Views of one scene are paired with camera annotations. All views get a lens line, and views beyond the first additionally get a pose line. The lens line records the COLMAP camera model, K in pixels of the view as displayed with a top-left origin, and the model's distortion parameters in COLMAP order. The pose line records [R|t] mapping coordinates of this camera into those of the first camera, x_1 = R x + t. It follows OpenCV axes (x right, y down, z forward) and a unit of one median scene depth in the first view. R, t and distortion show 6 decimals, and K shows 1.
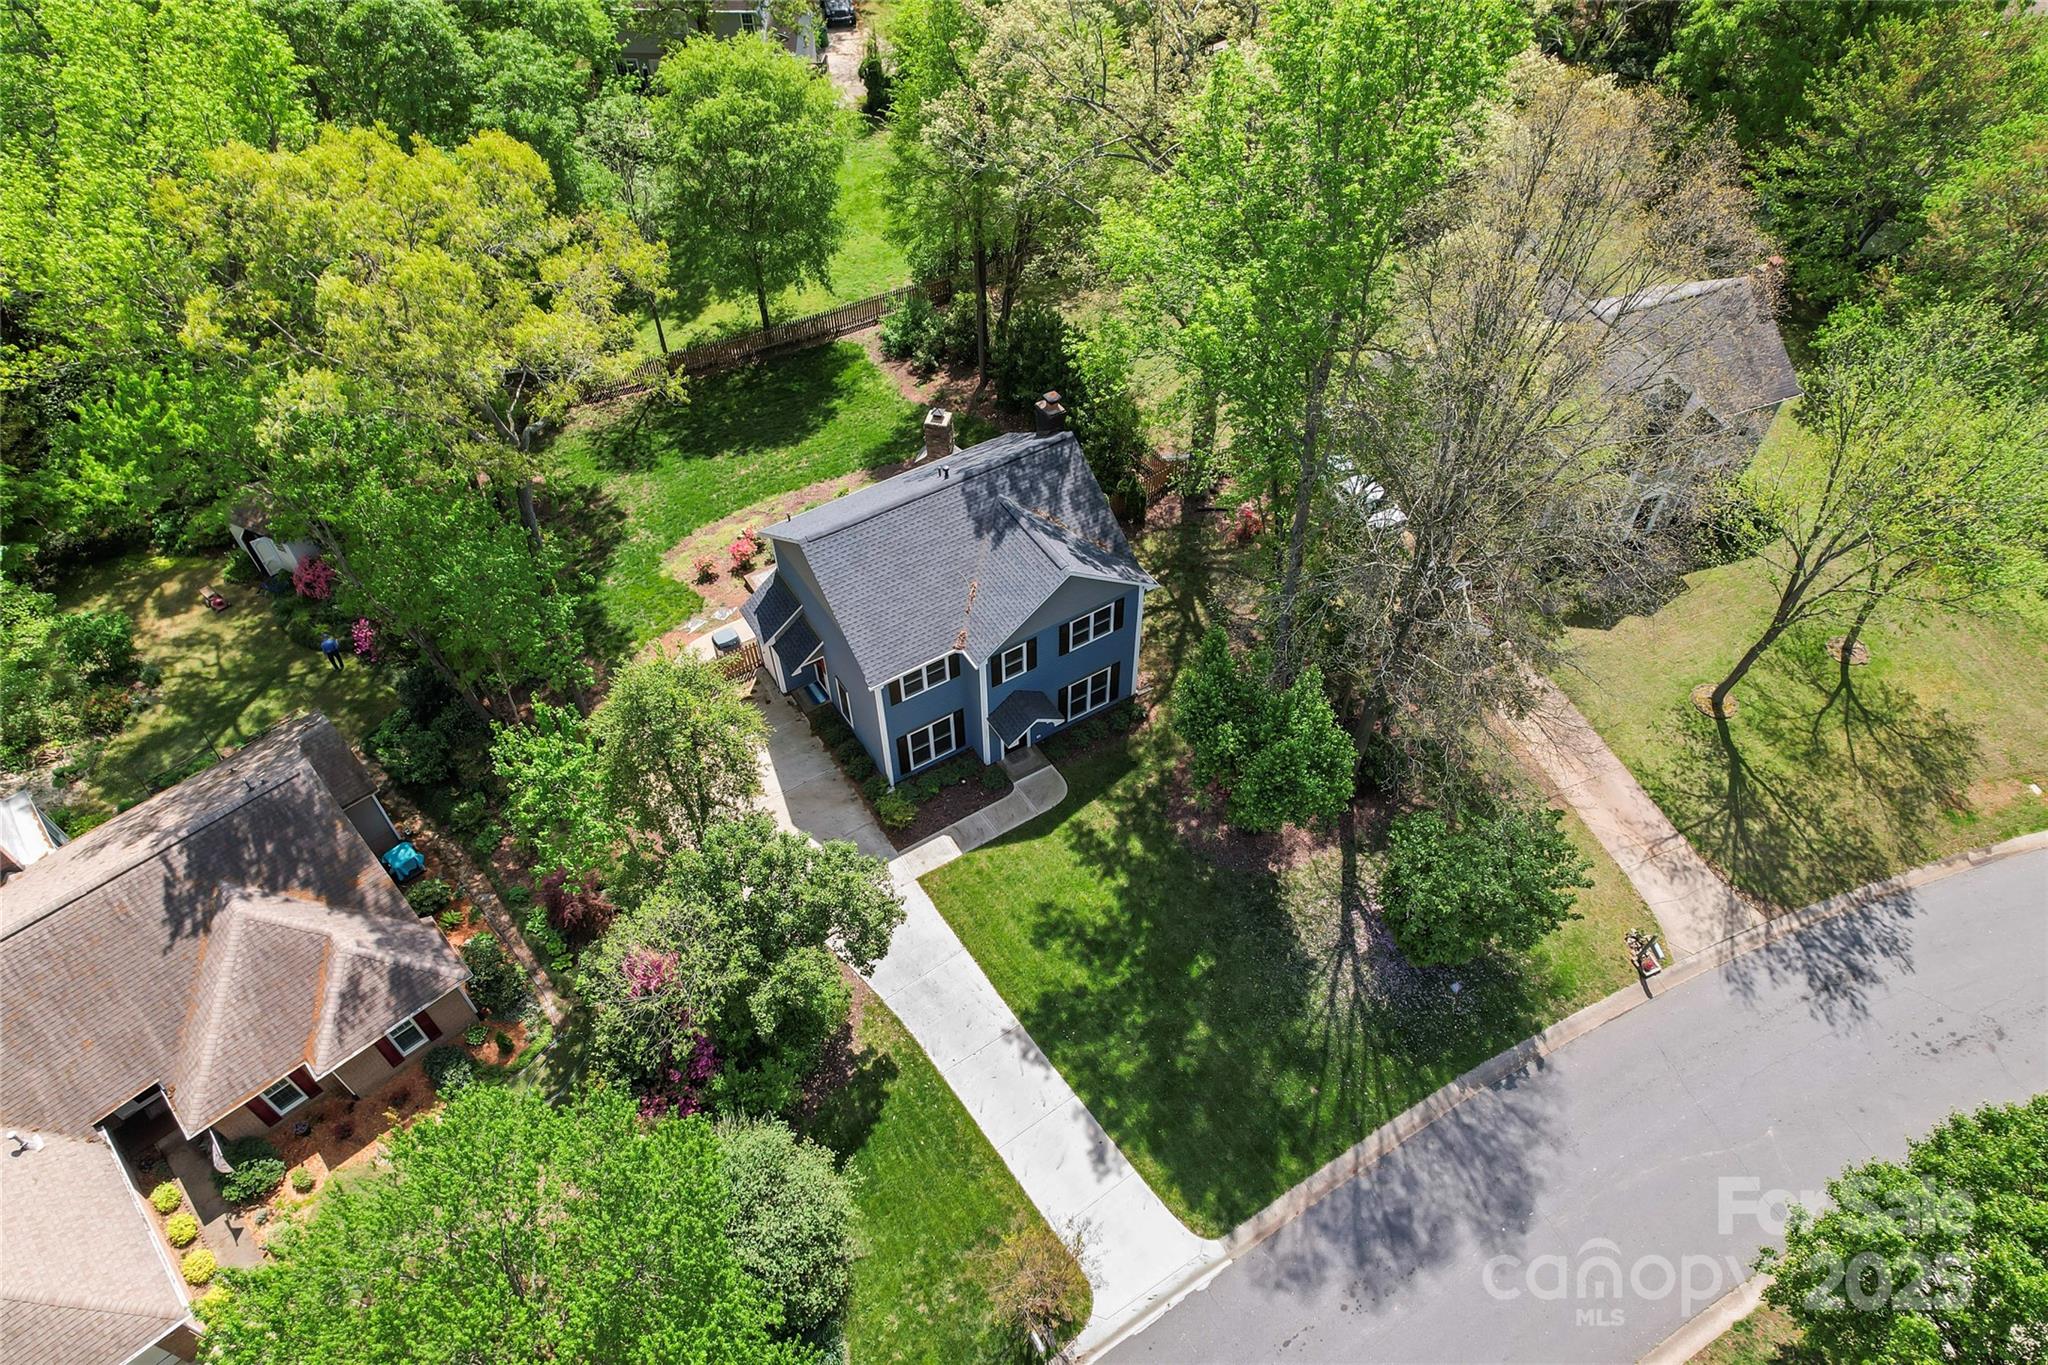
lens RADIAL K [[1304.1, 0, 1023.2], [0, 1304.1, 695.9], [0, 0, 1]] dist [-0.003817, -0.000920]
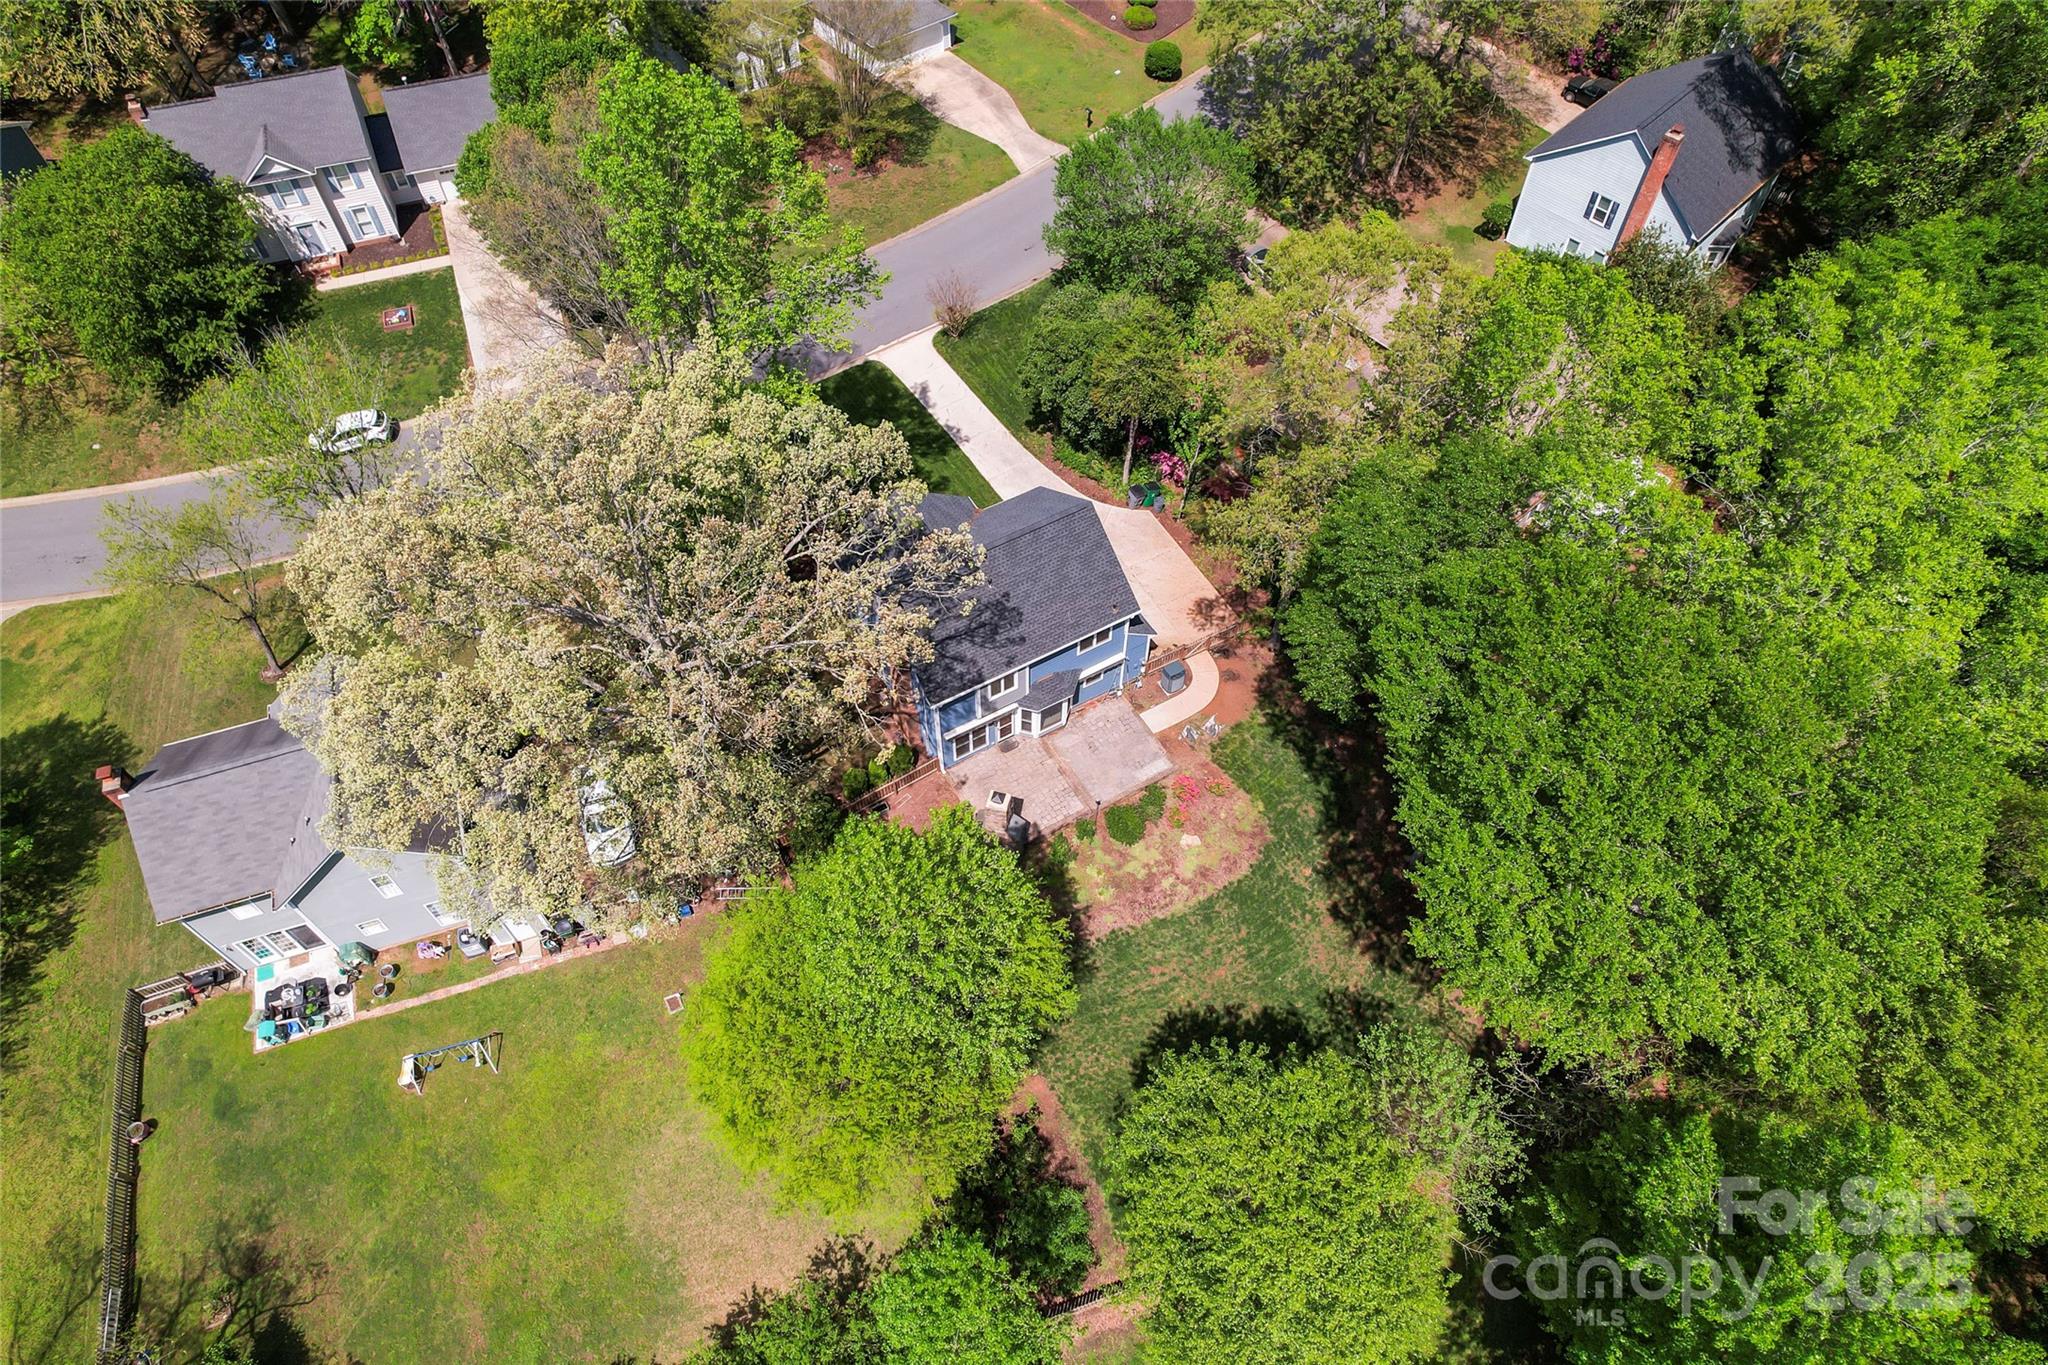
lens RADIAL K [[1304.1, 0, 1023.2], [0, 1304.1, 695.9], [0, 0, 1]] dist [-0.003817, -0.000920]
pose [[-0.999380, -0.019435, 0.029374, -0.135681], [0.033081, -0.231707, 0.972223, -1.413128], [-0.012089, 0.972592, 0.232206, 0.824998]]
